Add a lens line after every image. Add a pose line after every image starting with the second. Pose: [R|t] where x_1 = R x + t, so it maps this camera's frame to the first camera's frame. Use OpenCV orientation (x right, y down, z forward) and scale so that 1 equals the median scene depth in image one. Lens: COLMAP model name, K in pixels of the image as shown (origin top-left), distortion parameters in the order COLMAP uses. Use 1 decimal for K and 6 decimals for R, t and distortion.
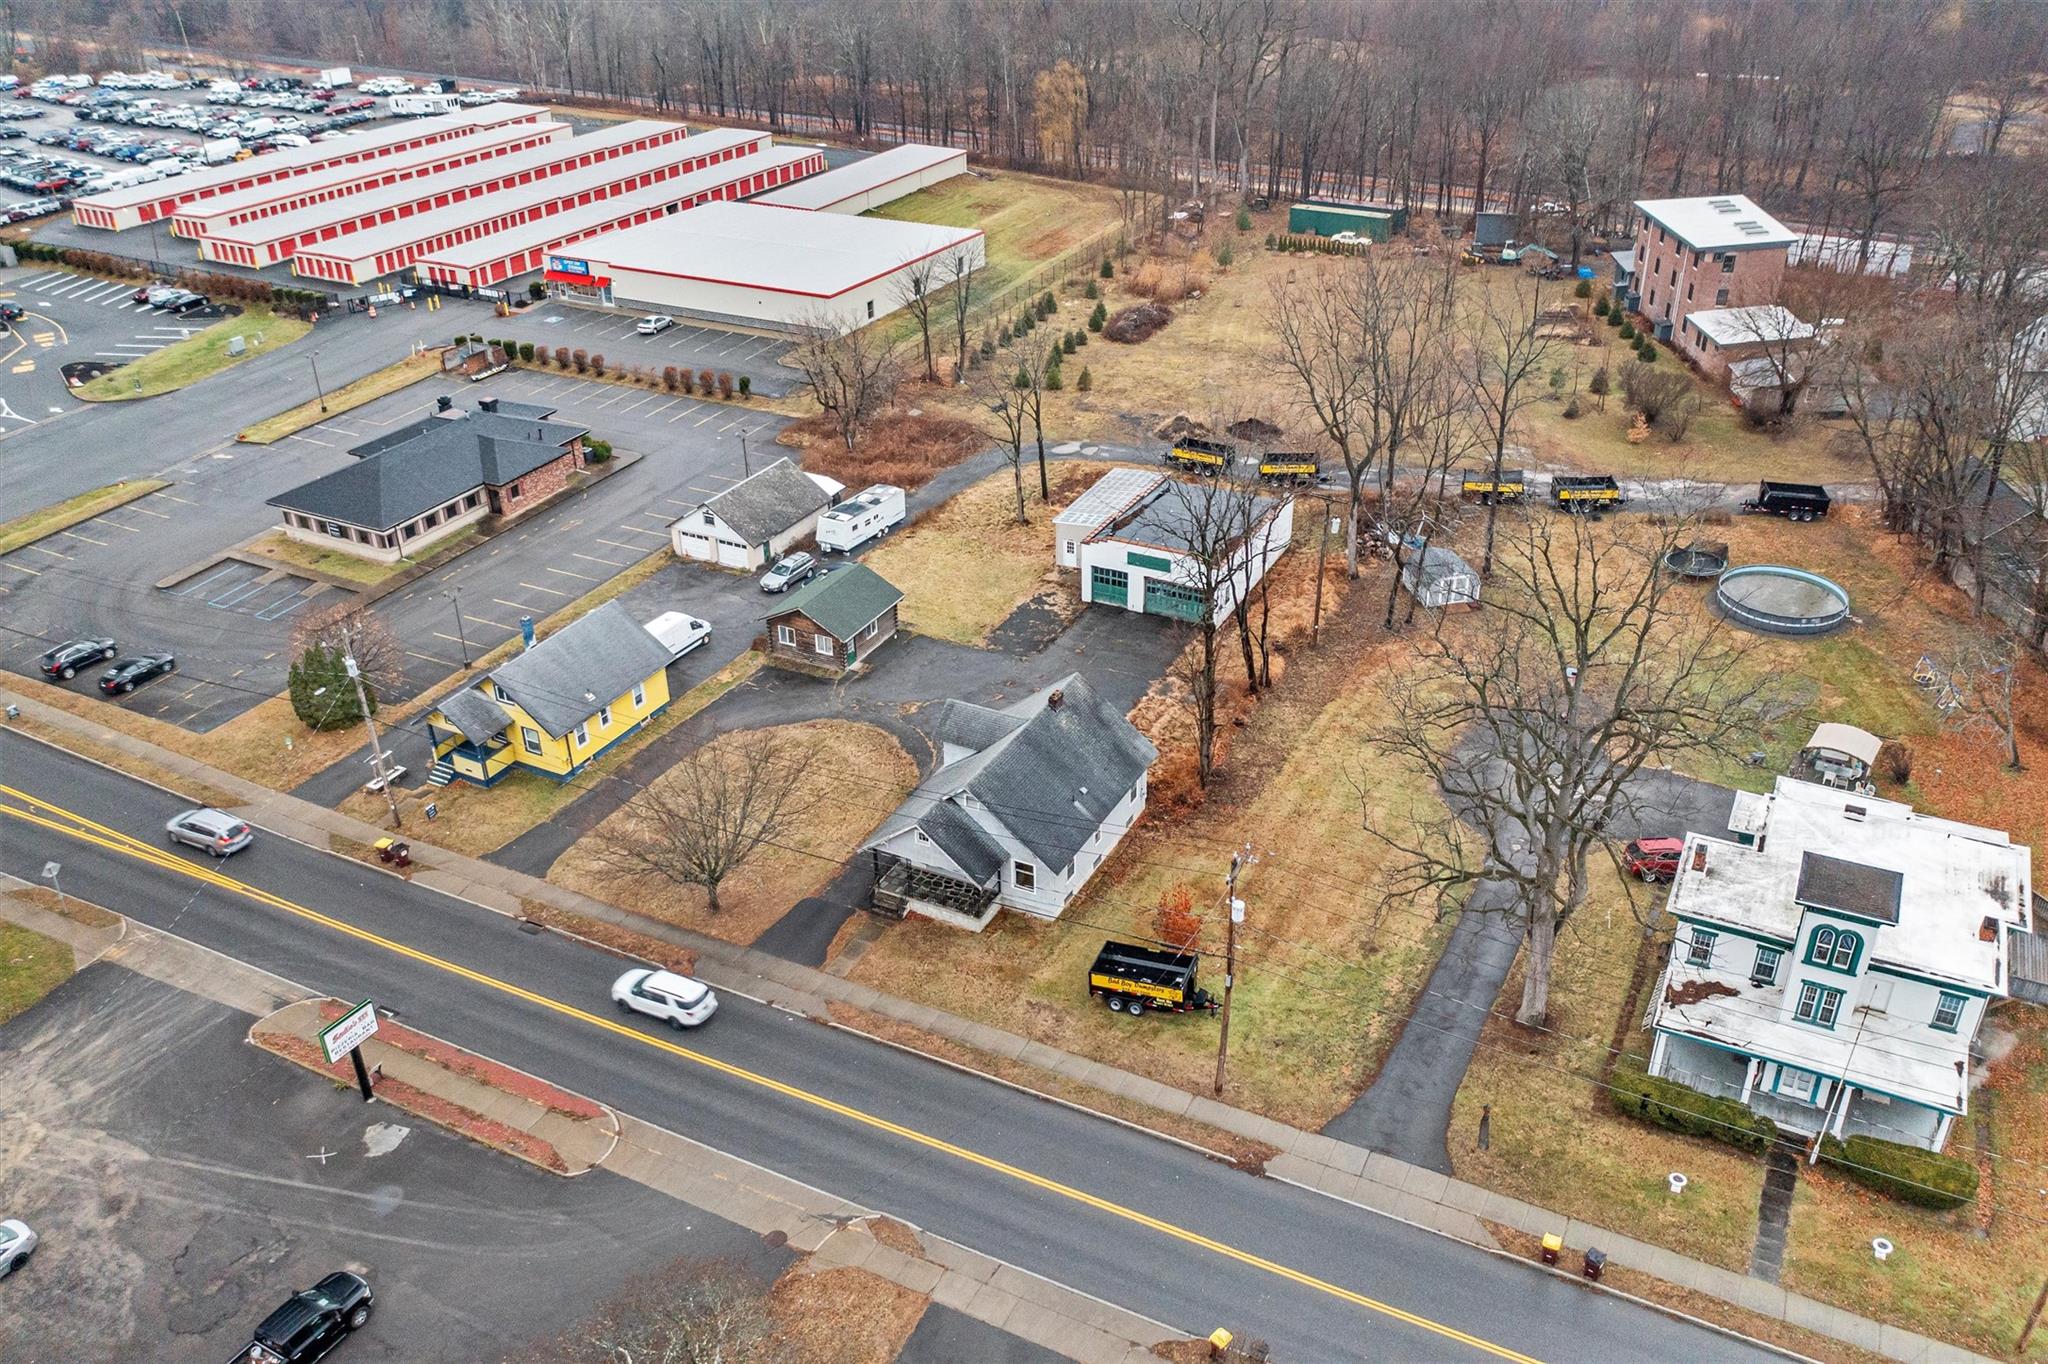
lens RADIAL K [[1611.4, 0, 1022.5], [0, 1611.4, 684.5], [0, 0, 1]] dist [-0.026533, 0.010573]
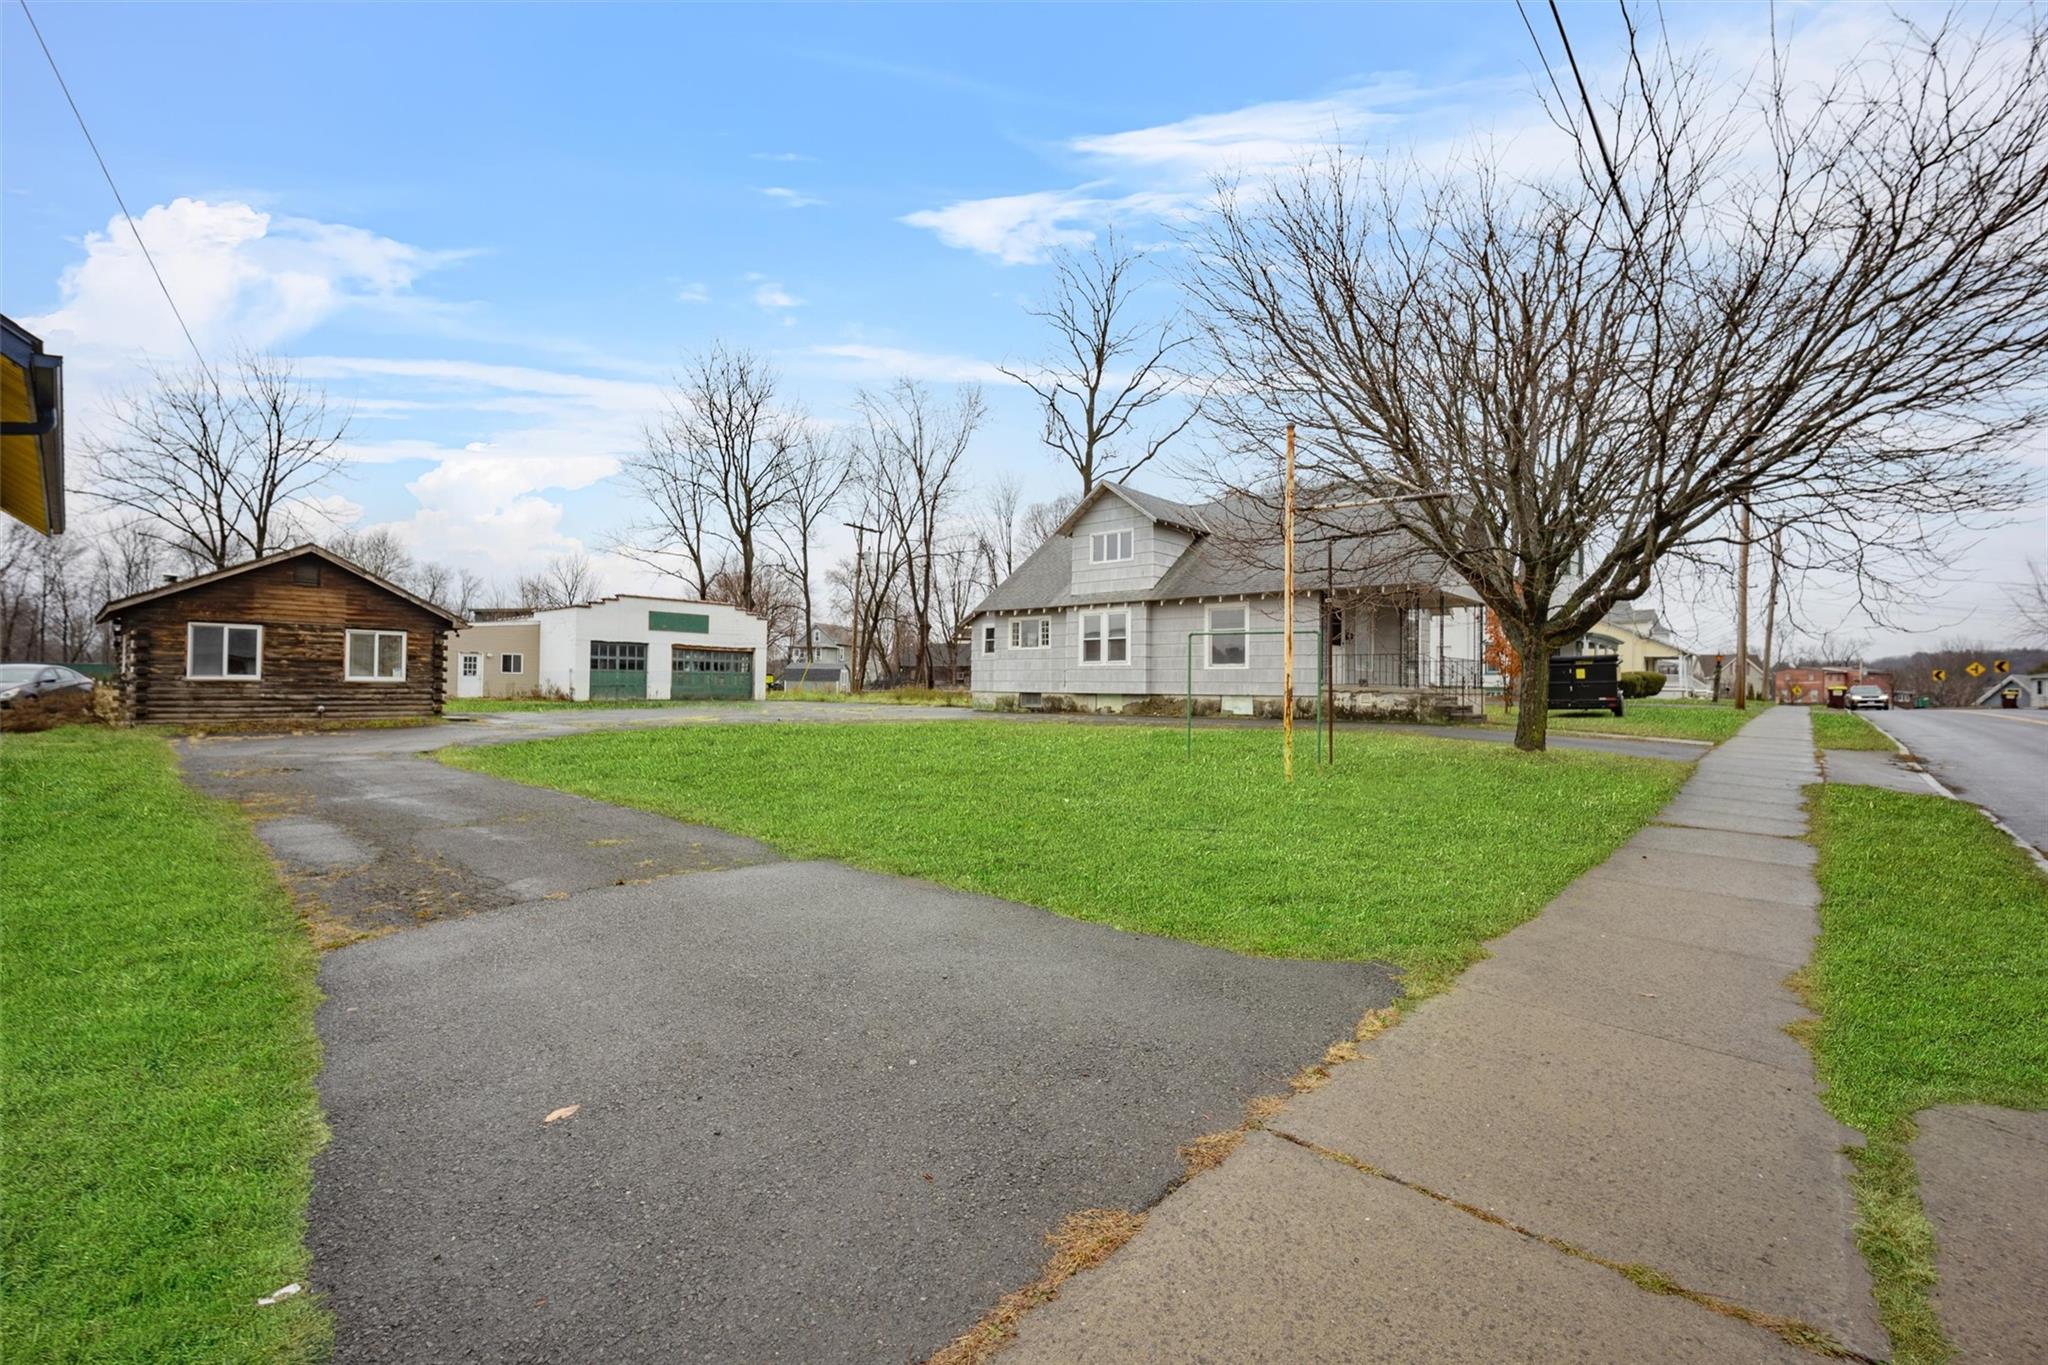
lens RADIAL K [[892.6, 0, 1017.4], [0, 892.6, 670.1], [0, 0, 1]] dist [-0.001116, 0.000466]
pose [[0.259376, 0.034357, 0.965165, -0.276307], [0.464299, 0.871866, -0.155810, 0.079987], [-0.846847, 0.488538, 0.210190, 0.775933]]
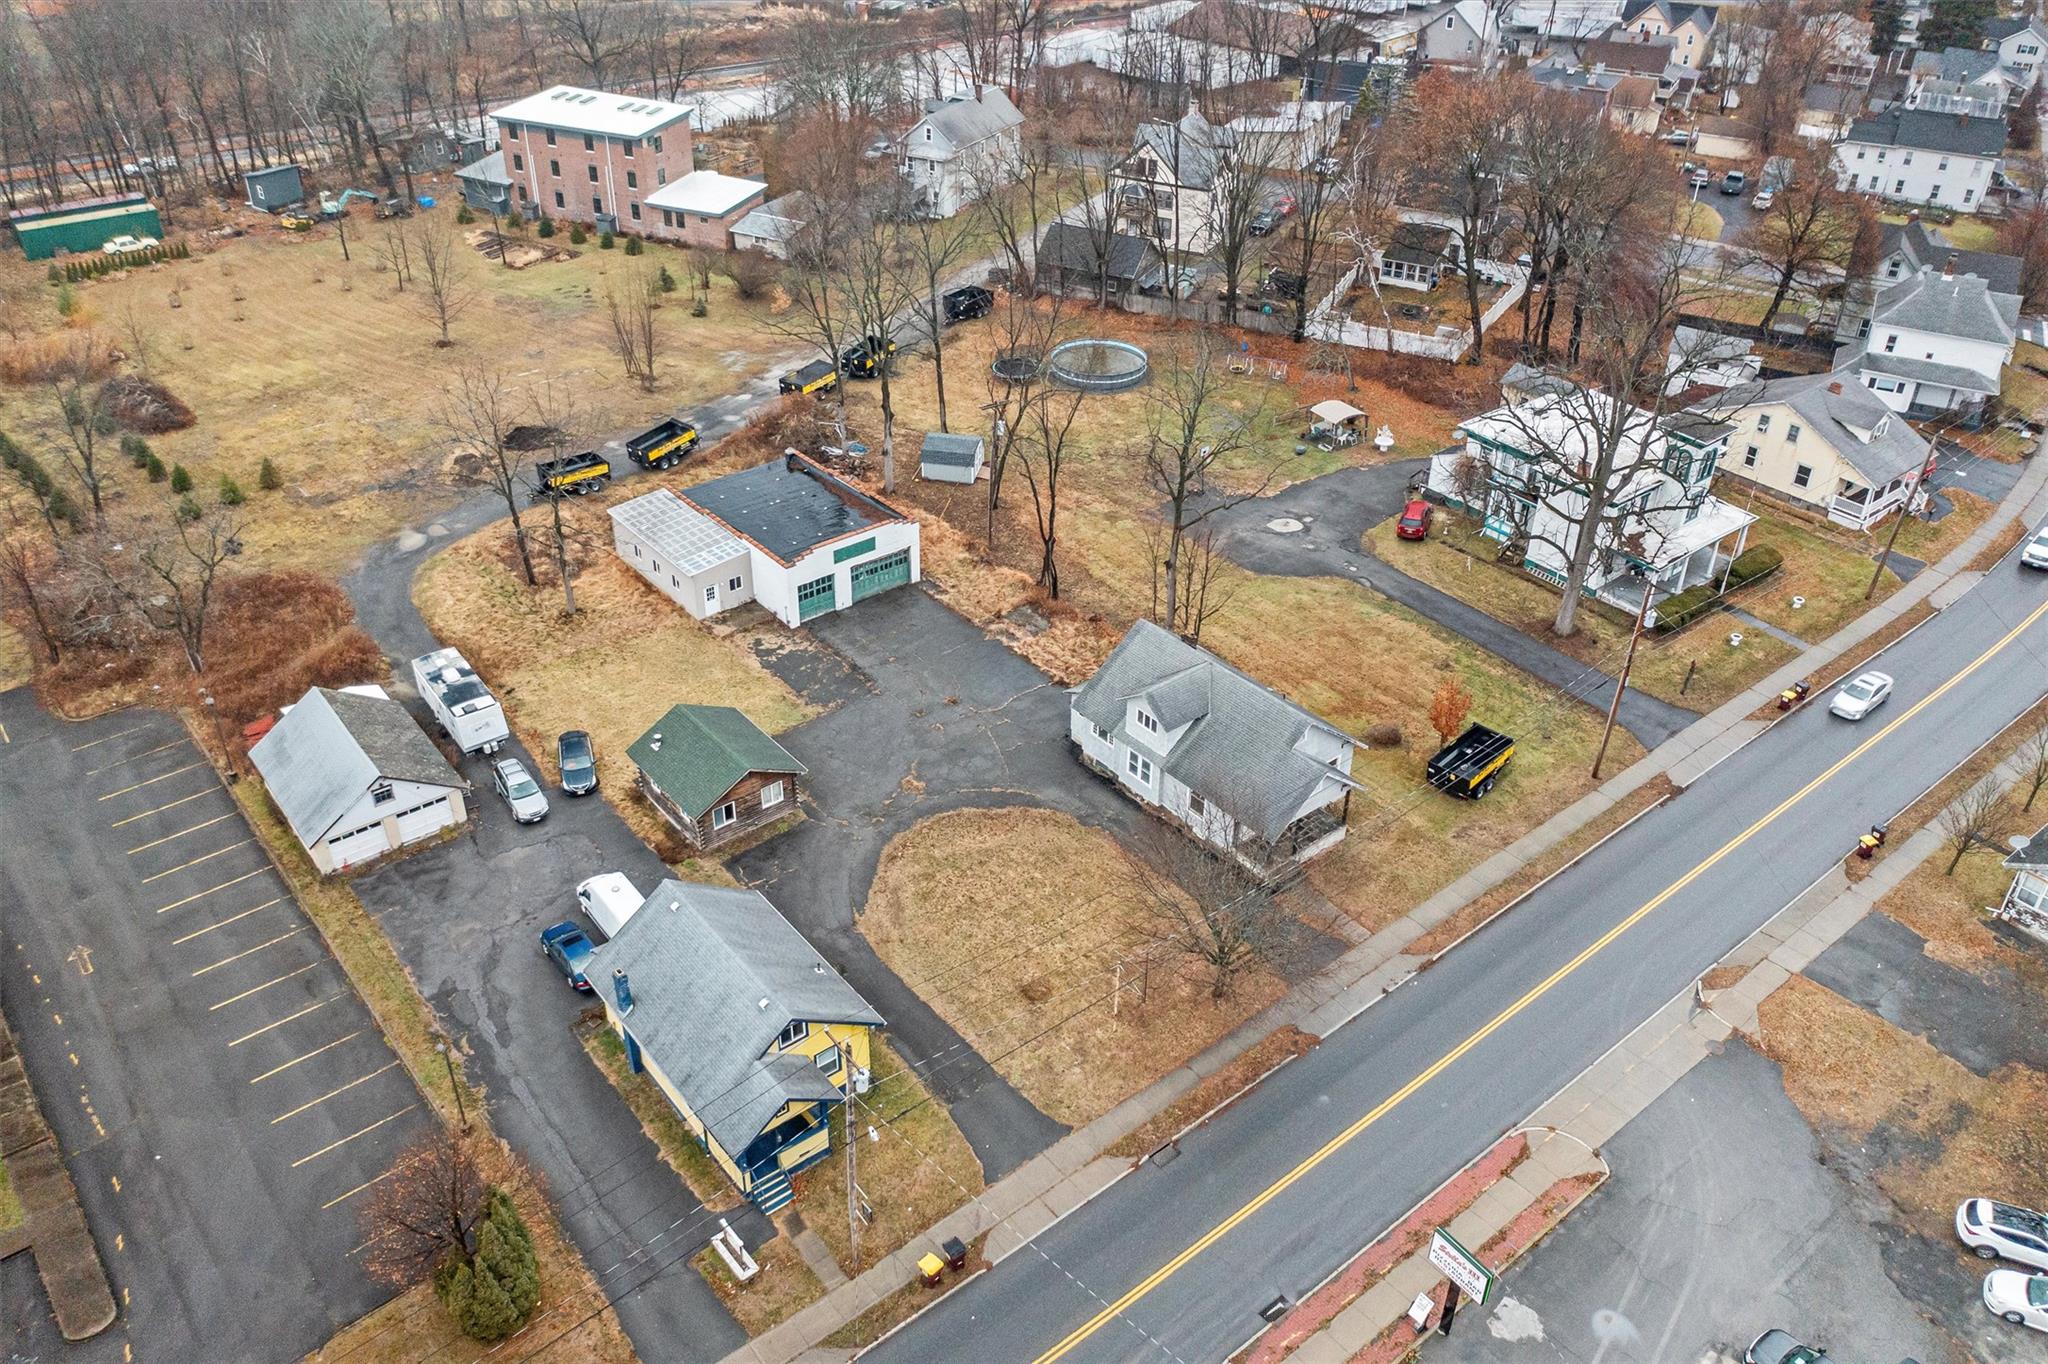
lens RADIAL K [[1611.4, 0, 1025.1], [0, 1611.4, 678.3], [0, 0, 1]] dist [-0.026533, 0.010573]
pose [[0.396534, -0.484275, 0.779896, -0.640685], [0.432882, 0.847801, 0.306344, -0.253169], [-0.809552, 0.216127, 0.545816, 0.414205]]
